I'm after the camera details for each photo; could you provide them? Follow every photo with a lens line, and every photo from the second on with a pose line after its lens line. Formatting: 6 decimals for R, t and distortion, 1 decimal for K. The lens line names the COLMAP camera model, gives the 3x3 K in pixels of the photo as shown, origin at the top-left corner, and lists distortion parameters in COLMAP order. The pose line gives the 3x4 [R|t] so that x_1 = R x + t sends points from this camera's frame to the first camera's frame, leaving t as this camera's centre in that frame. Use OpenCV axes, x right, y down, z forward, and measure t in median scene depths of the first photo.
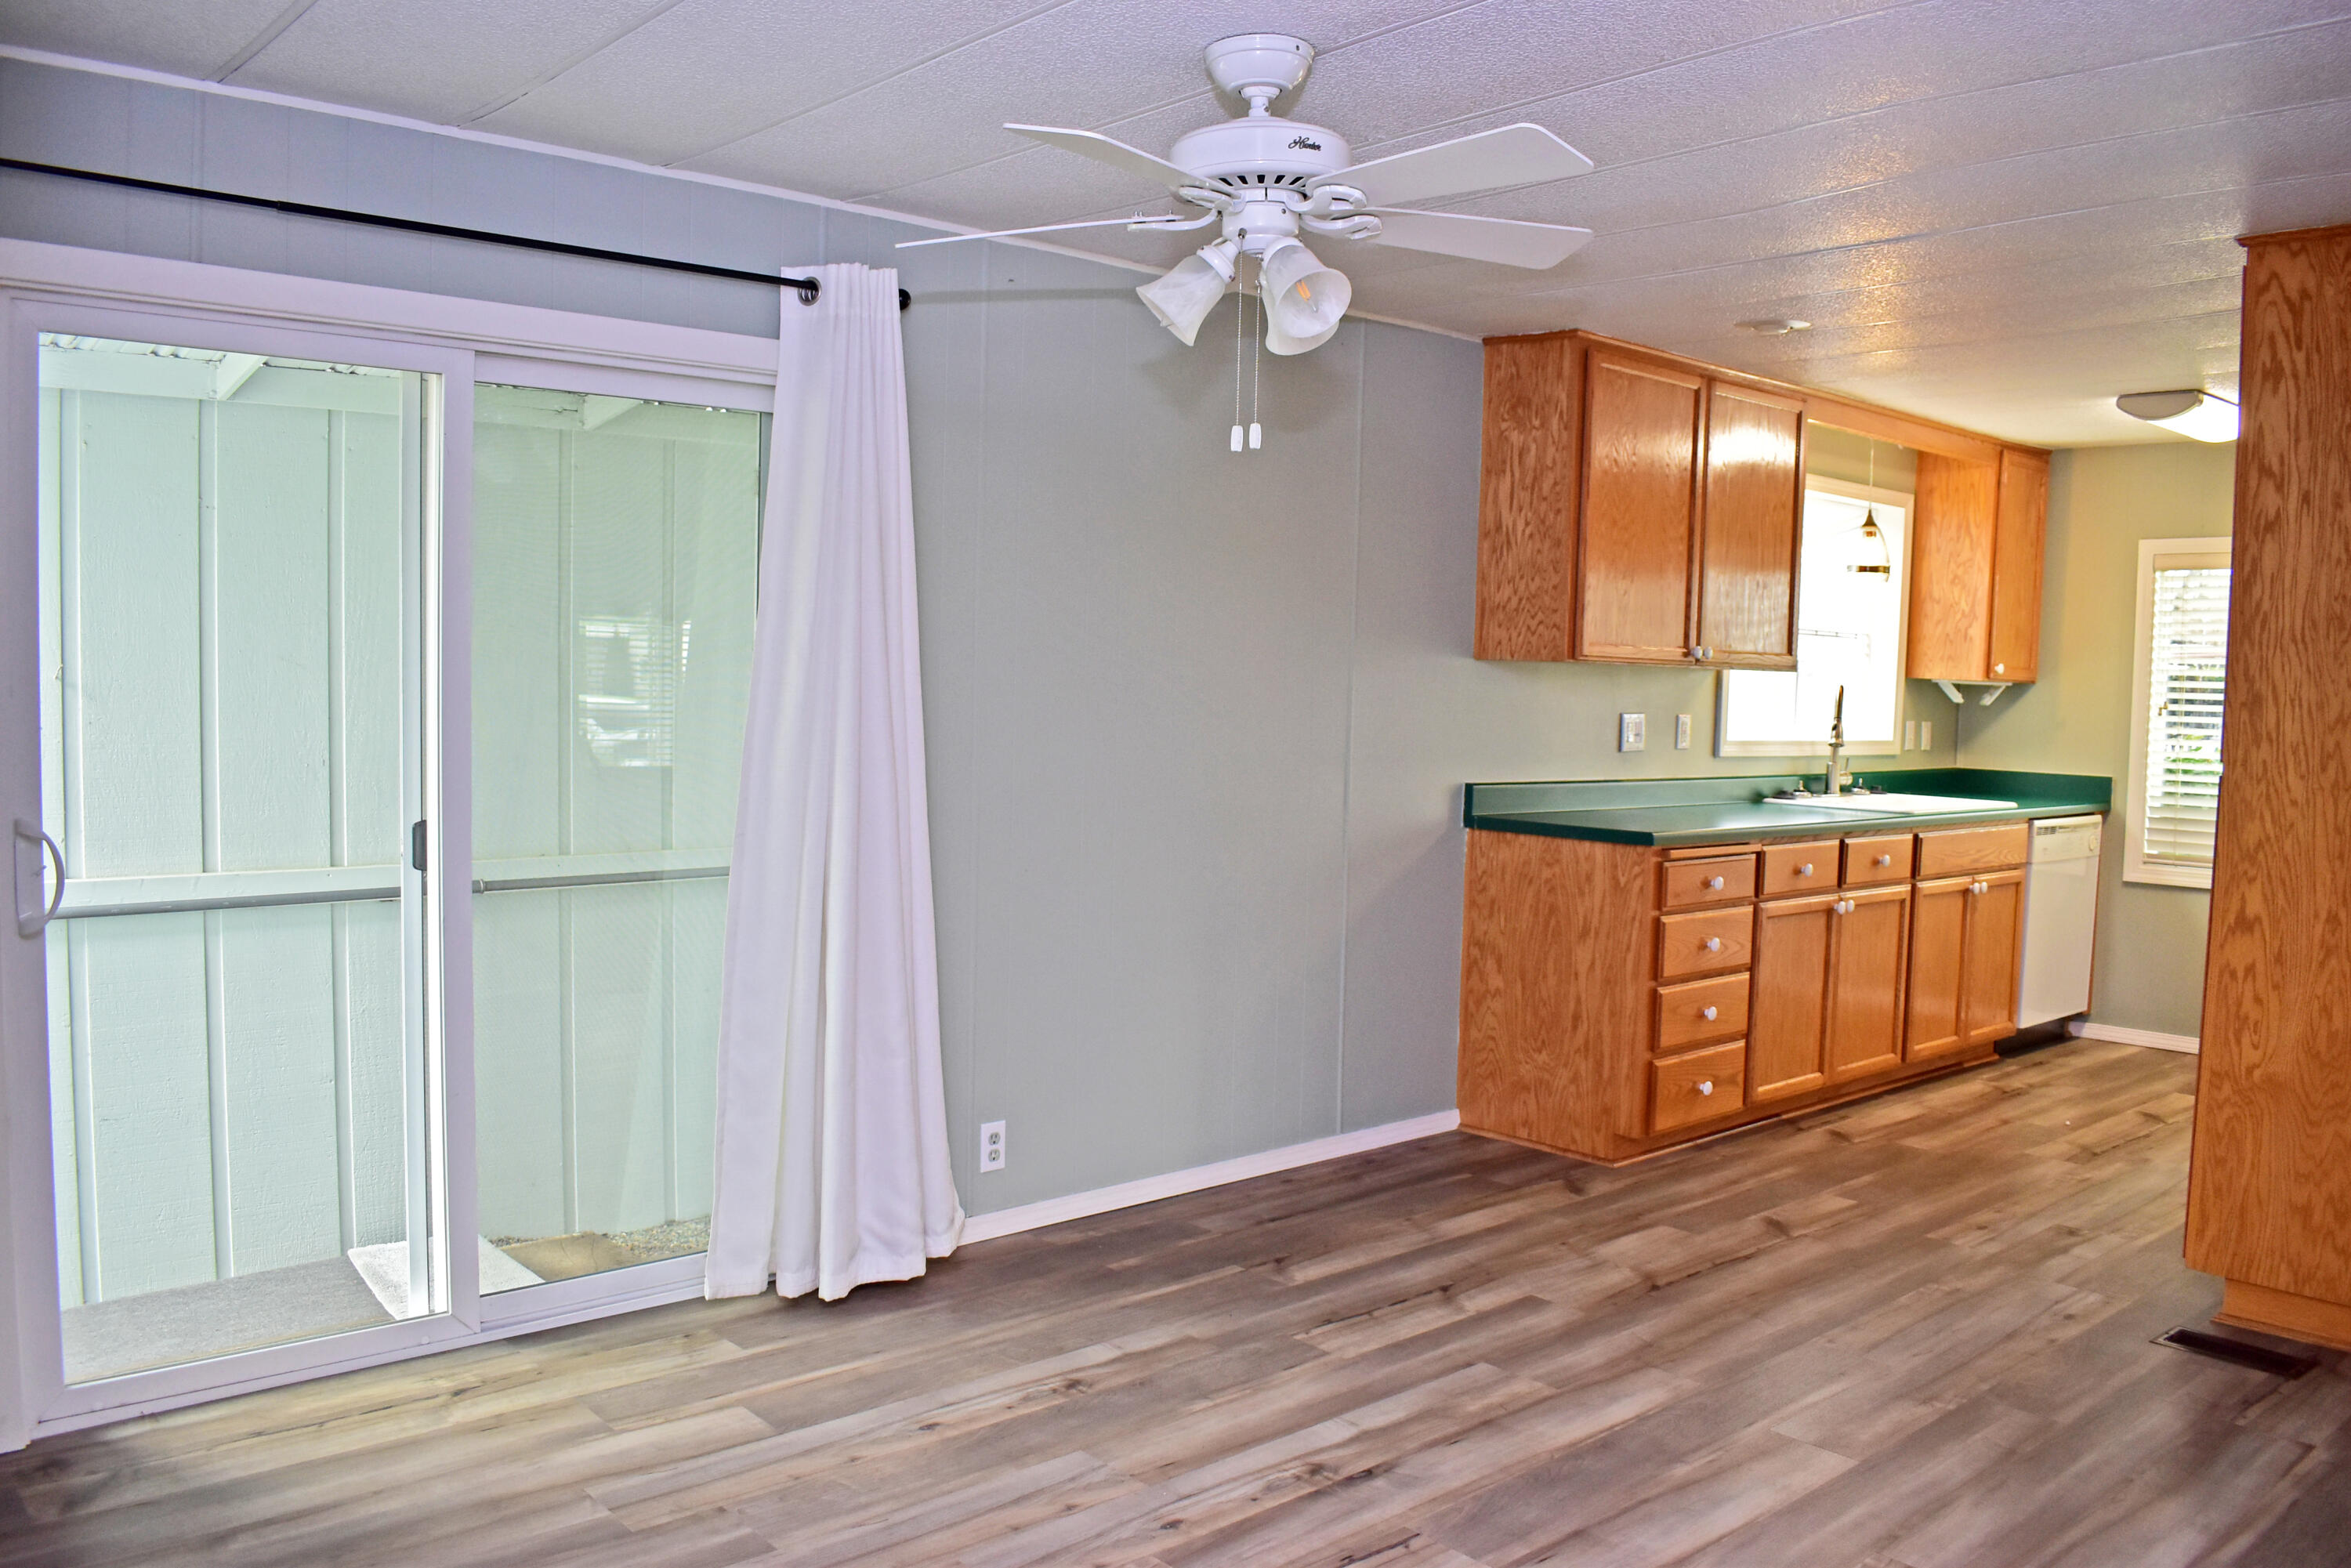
lens RADIAL K [[1836.2, 0, 1175.5], [0, 1836.2, 784.0], [0, 0, 1]] dist [-0.093826, 0.015879]
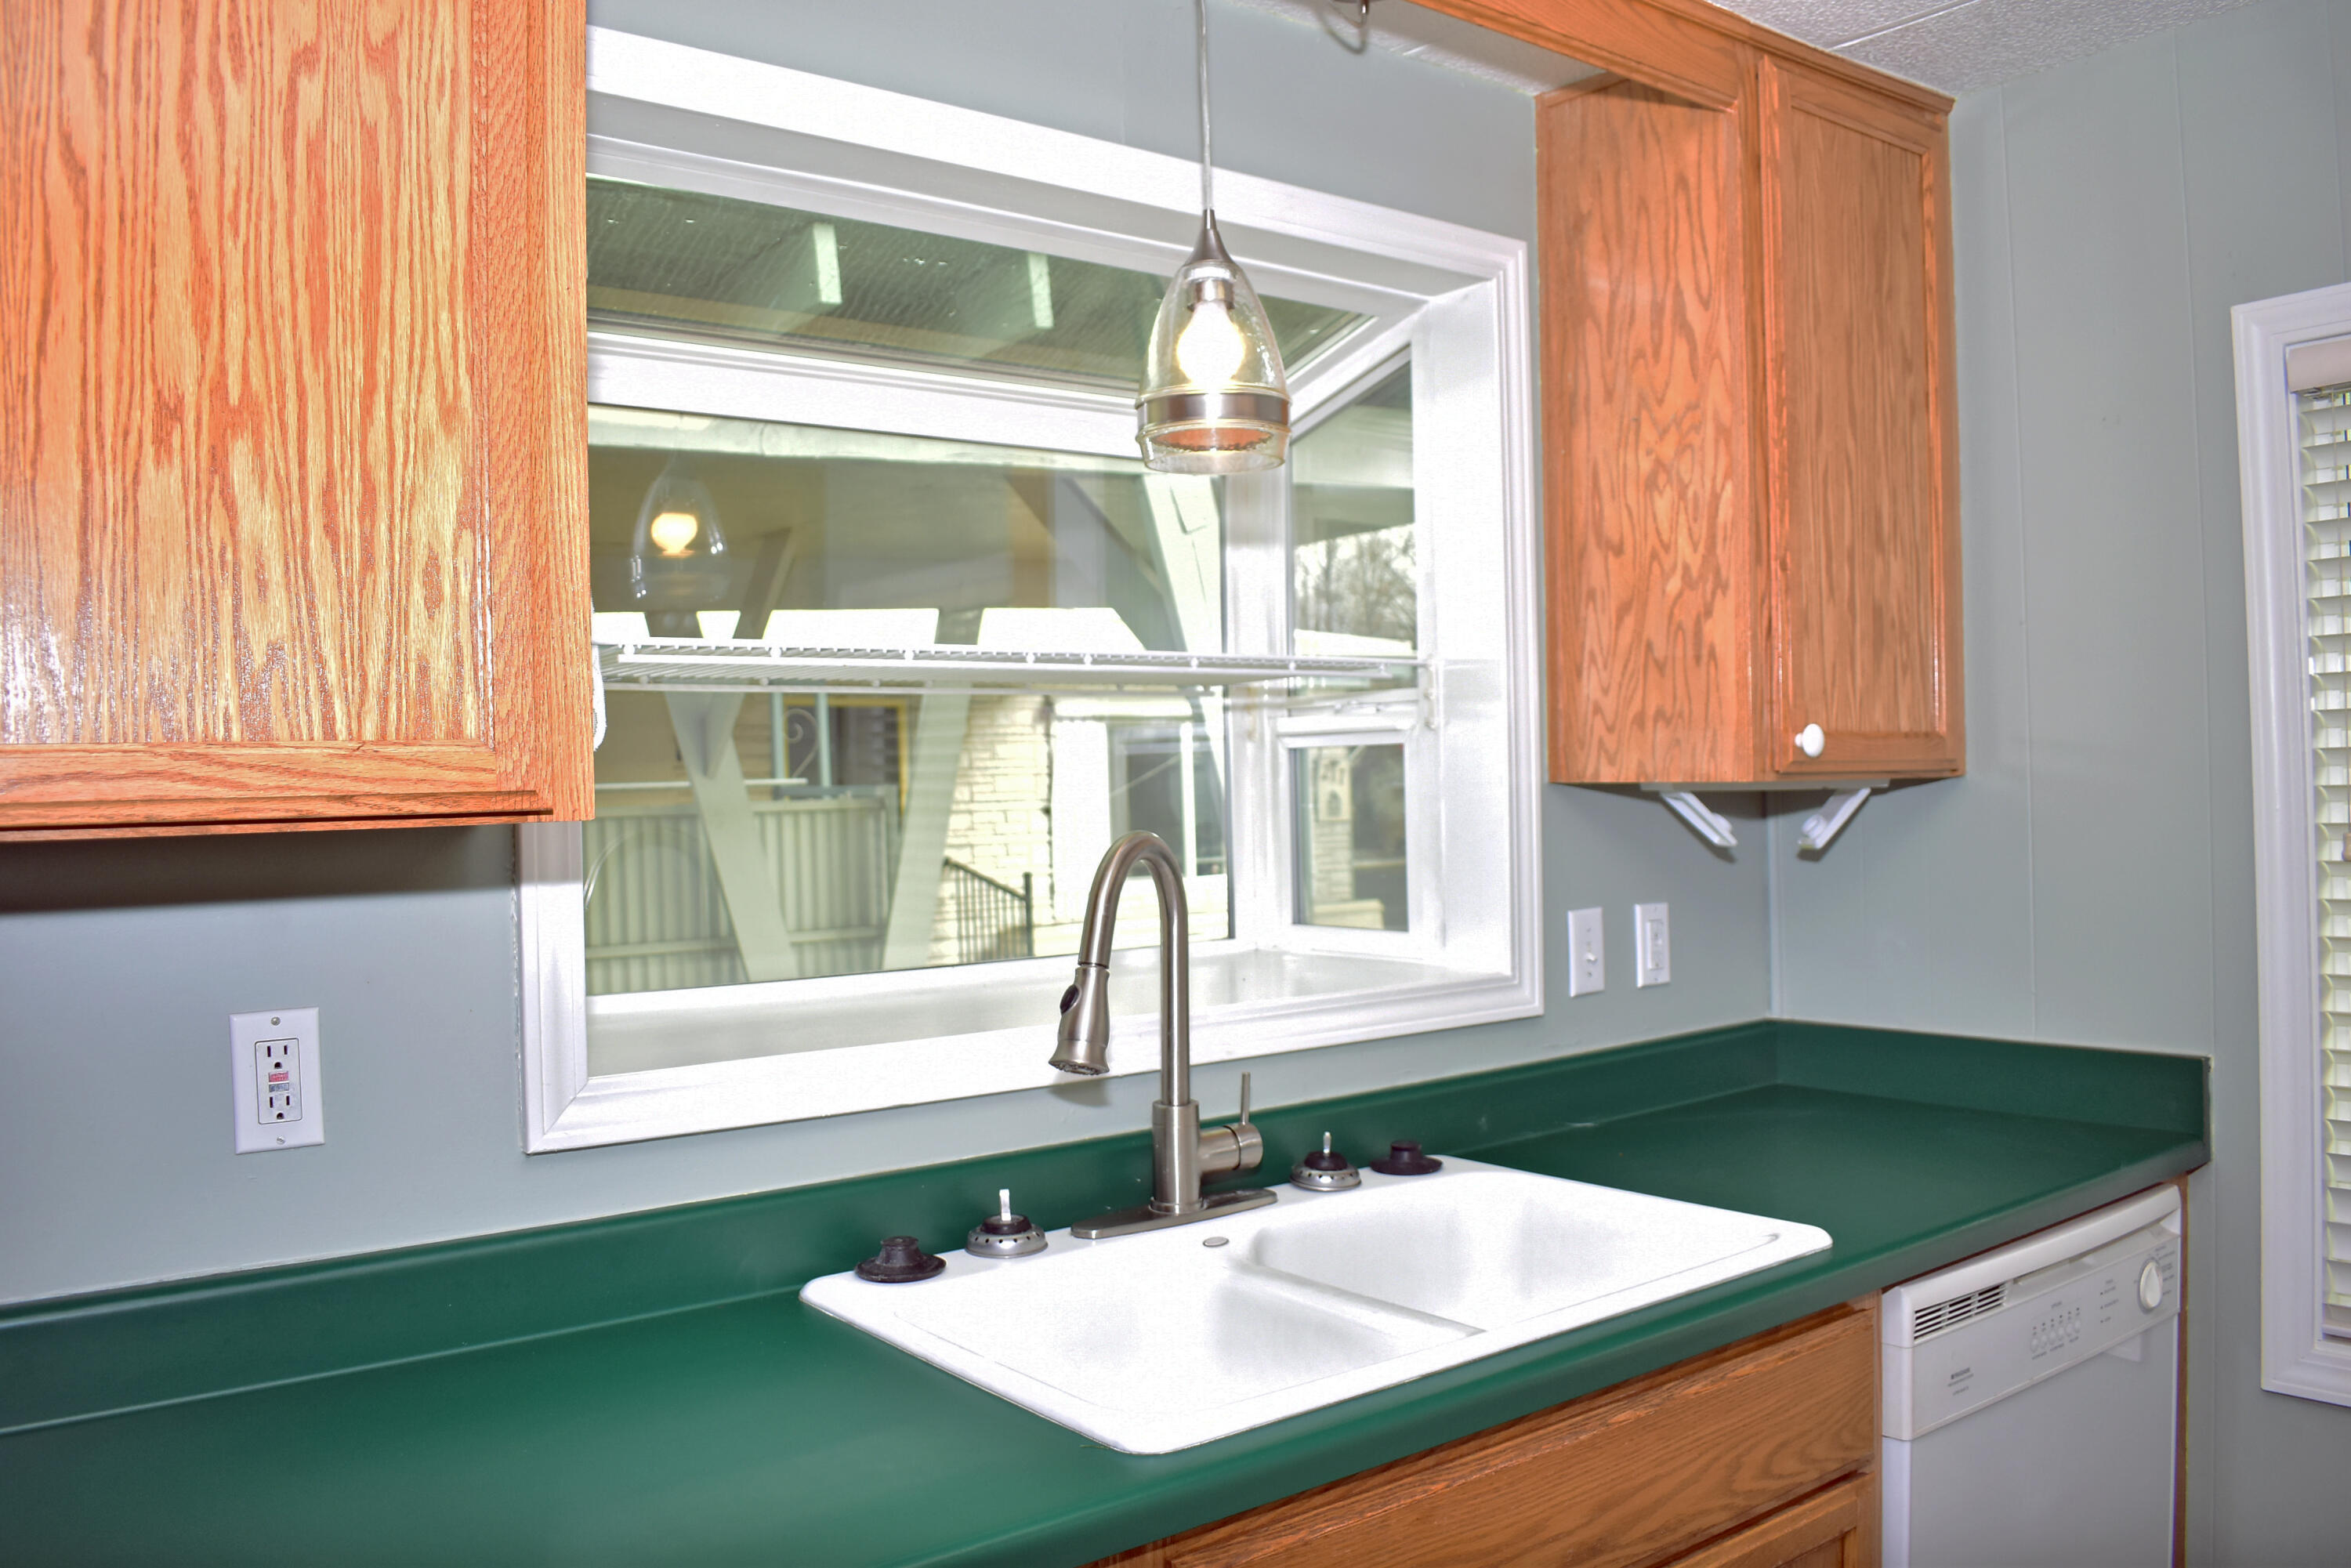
lens RADIAL K [[1836.2, 0, 1175.5], [0, 1836.2, 784.0], [0, 0, 1]] dist [-0.093826, 0.015879]
pose [[0.996397, -0.045337, -0.071677, 0.367578], [0.040598, 0.996977, -0.066252, -0.039545], [0.074464, 0.063103, 0.995225, 0.670995]]
